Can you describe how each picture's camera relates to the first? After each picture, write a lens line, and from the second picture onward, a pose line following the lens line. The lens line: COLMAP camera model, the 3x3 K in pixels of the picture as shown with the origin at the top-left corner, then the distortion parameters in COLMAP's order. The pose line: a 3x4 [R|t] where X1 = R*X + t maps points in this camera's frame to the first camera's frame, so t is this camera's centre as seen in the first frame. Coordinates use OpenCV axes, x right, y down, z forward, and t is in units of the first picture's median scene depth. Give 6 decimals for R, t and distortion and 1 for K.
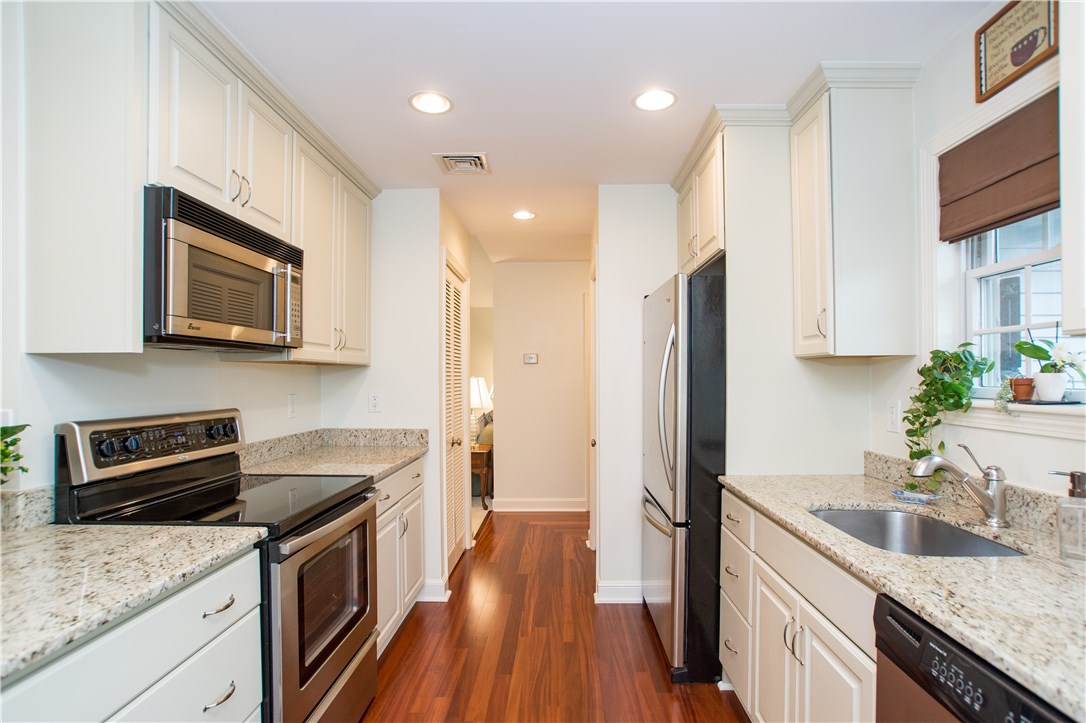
lens RADIAL K [[543.3, 0, 546.9], [0, 543.3, 373.8], [0, 0, 1]] dist [-0.060336, 0.029302]
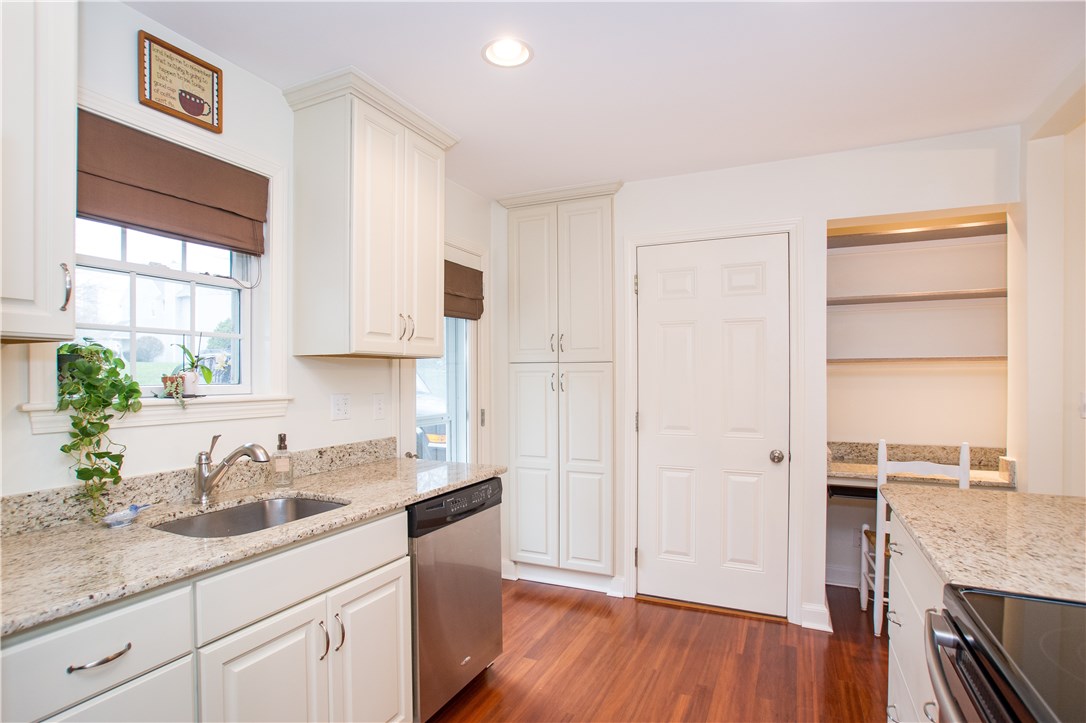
lens RADIAL K [[570.7, 0, 522.5], [0, 570.7, 377.6], [0, 0, 1]] dist [-0.071132, 0.034093]
pose [[-0.910988, 0.004881, 0.412404, -0.253236], [0.003828, 0.999987, -0.003379, 0.015608], [-0.412416, -0.001499, -0.910995, 1.536271]]
